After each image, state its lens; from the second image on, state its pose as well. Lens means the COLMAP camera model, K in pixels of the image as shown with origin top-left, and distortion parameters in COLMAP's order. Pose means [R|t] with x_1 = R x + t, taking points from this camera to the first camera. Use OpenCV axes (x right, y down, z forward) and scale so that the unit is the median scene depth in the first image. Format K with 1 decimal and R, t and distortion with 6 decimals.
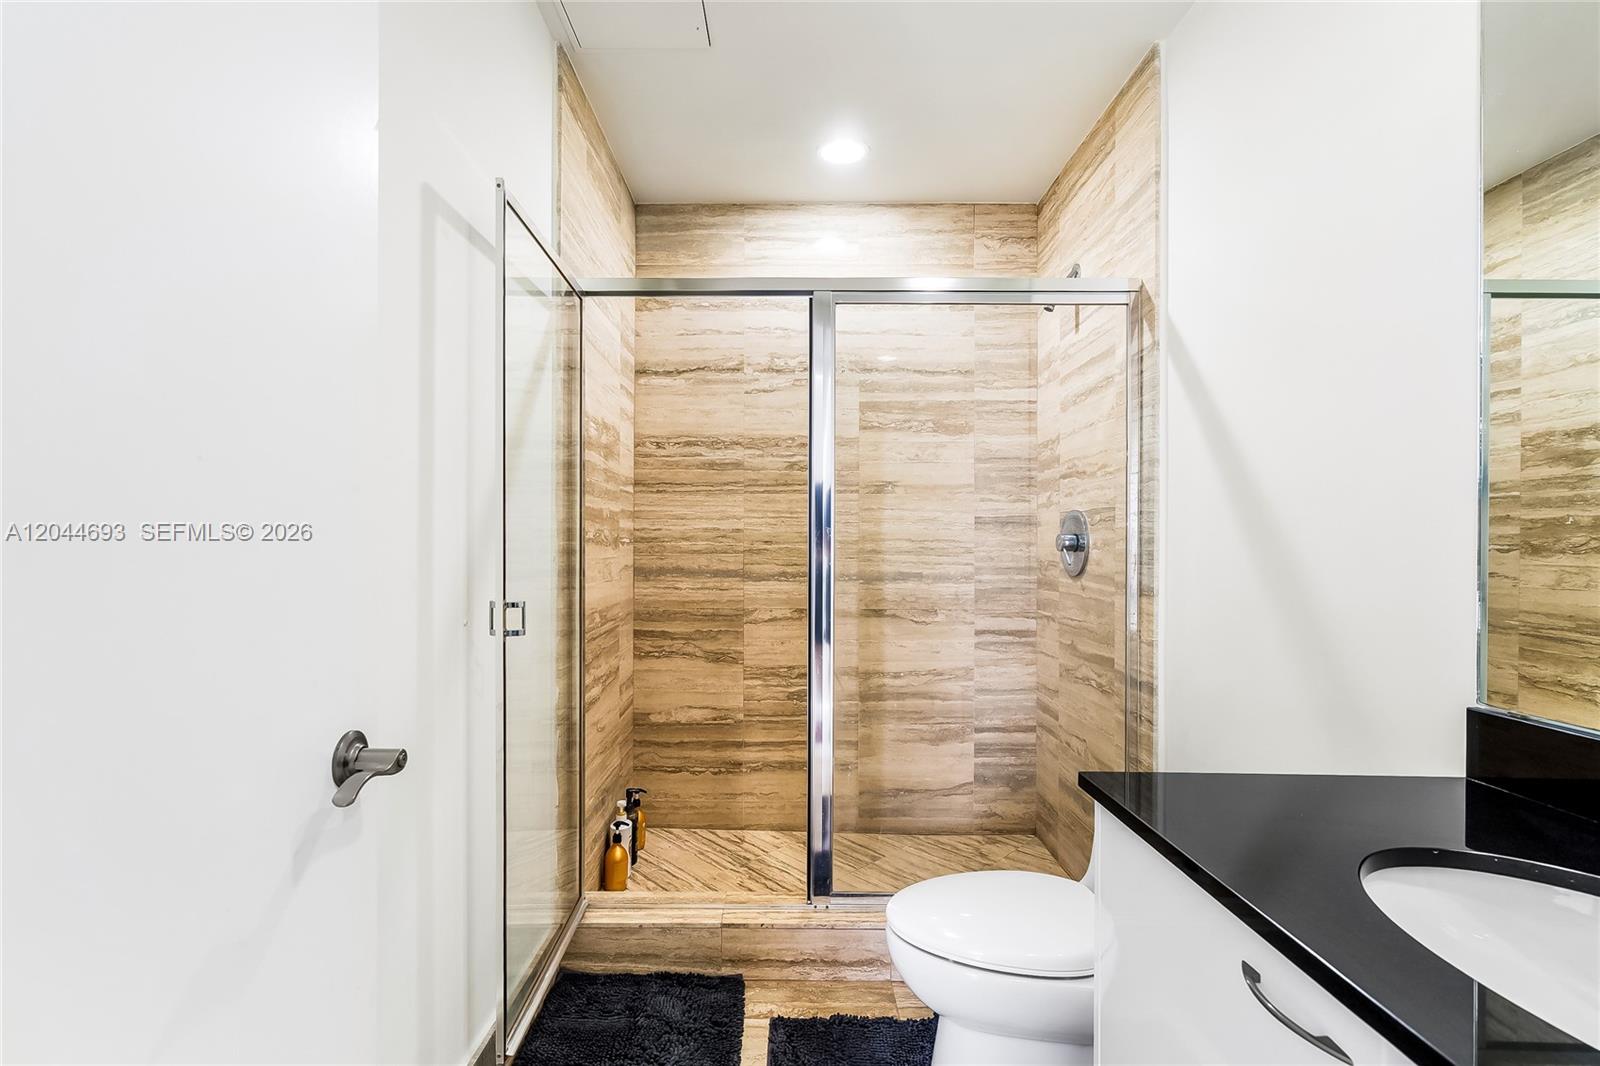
lens RADIAL K [[745.3, 0, 795.4], [0, 745.3, 543.0], [0, 0, 1]] dist [-0.007802, 0.005064]
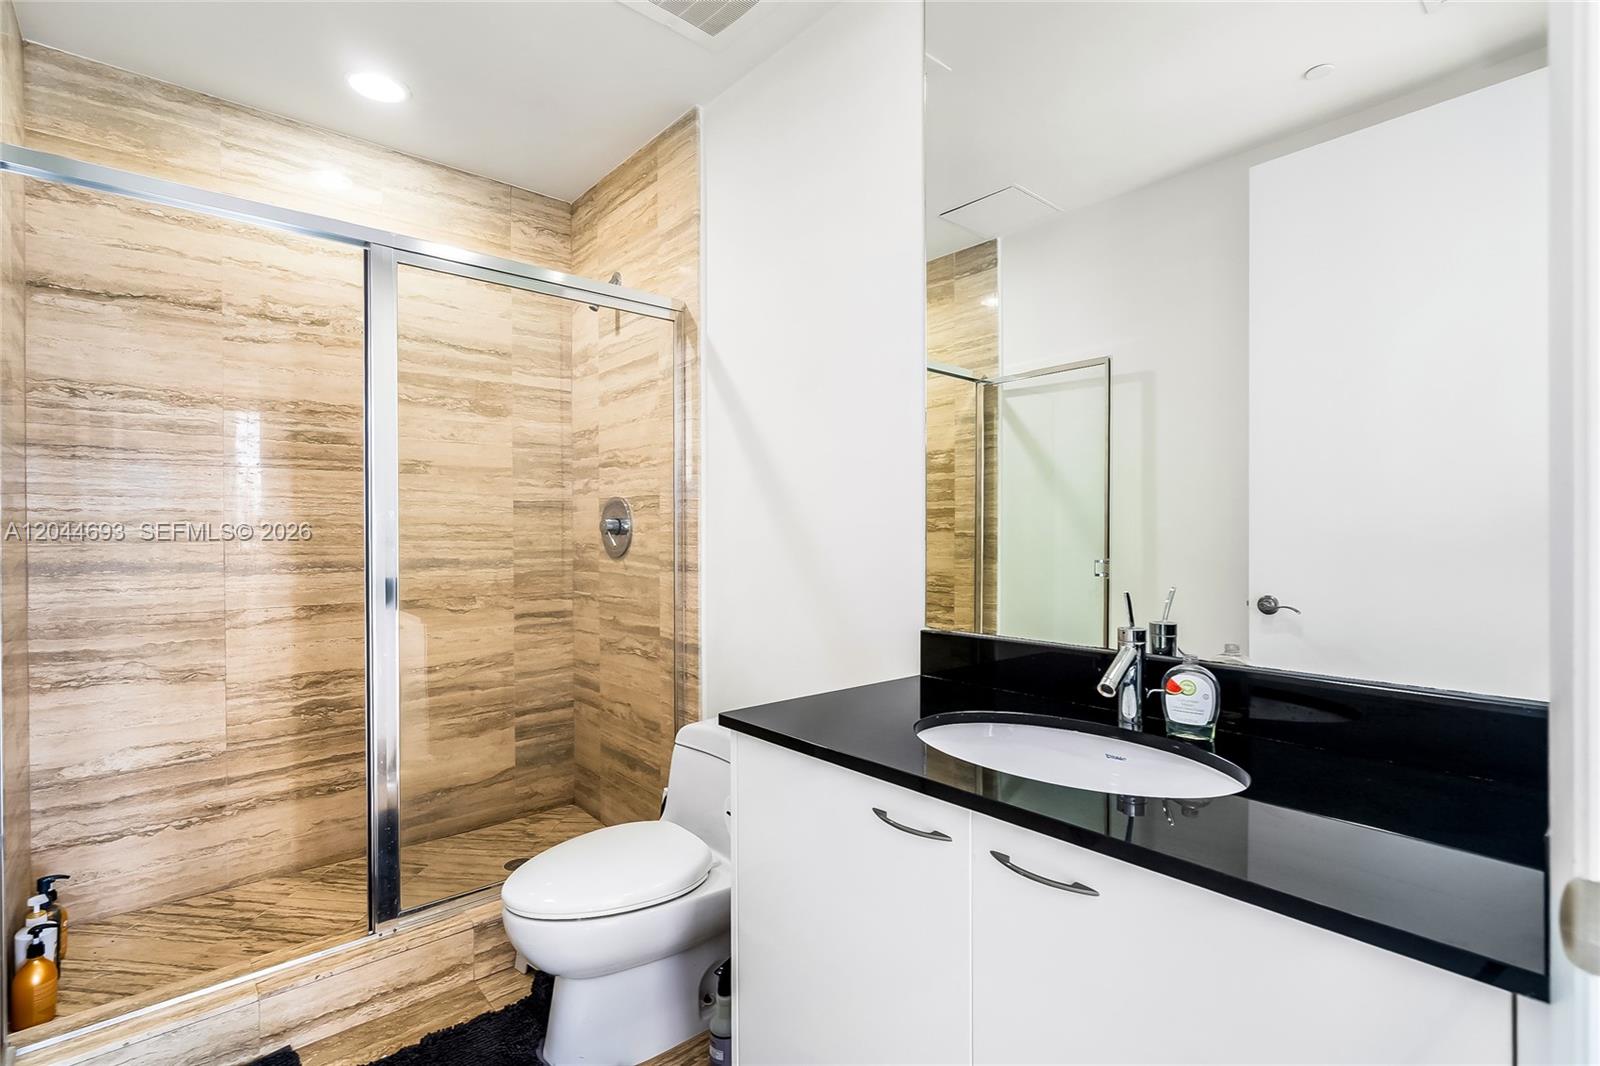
lens RADIAL K [[745.3, 0, 805.9], [0, 745.3, 530.2], [0, 0, 1]] dist [-0.007802, 0.005064]
pose [[0.745128, -0.006052, 0.666894, -0.138182], [0.003645, 0.999981, 0.005001, 0.000561], [-0.666912, -0.001295, 0.745135, -0.003599]]
